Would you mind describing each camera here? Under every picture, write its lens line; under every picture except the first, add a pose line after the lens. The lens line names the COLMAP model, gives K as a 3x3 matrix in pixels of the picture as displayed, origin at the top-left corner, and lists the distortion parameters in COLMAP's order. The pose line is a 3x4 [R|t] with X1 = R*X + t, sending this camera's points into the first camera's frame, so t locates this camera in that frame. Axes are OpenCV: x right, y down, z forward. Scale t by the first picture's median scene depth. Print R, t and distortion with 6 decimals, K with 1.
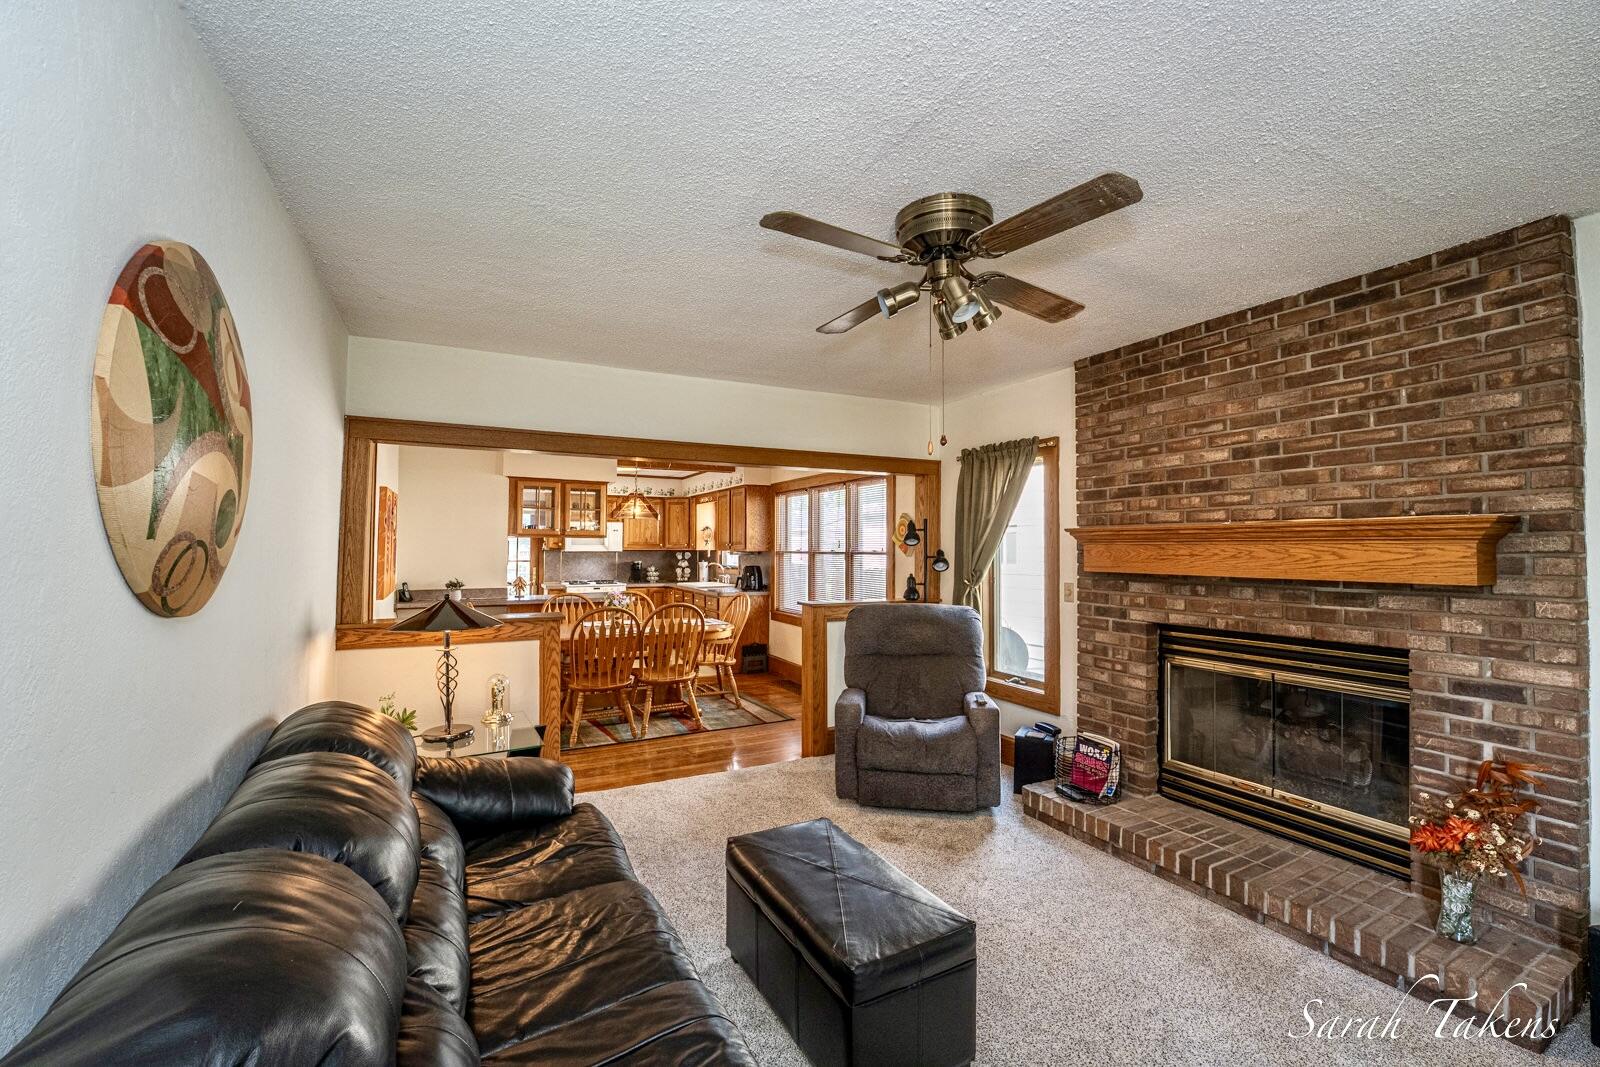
lens RADIAL K [[649.3, 0, 806.8], [0, 649.3, 534.0], [0, 0, 1]] dist [-0.029432, 0.004417]
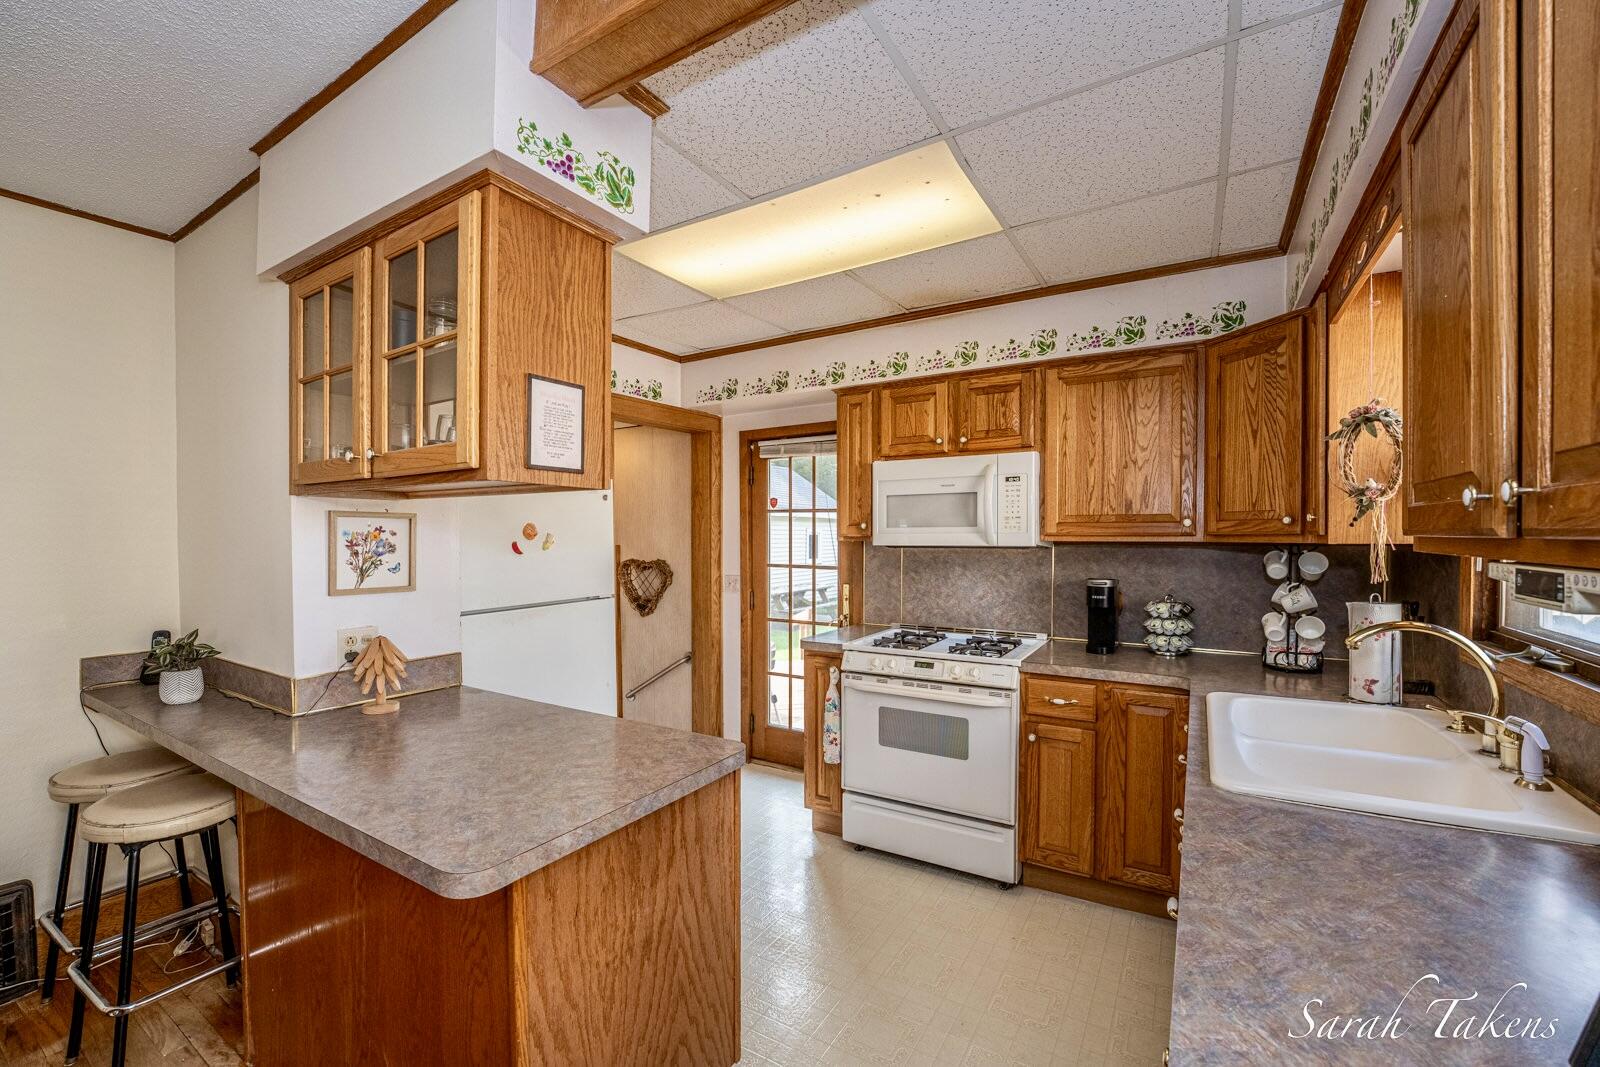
lens RADIAL K [[649.3, 0, 799.7], [0, 649.3, 549.0], [0, 0, 1]] dist [-0.029432, 0.004417]
pose [[0.504061, 0.013063, -0.863569, -0.079059], [0.022592, 0.999344, 0.028304, 0.016898], [0.863372, -0.033777, 0.503435, 0.750062]]
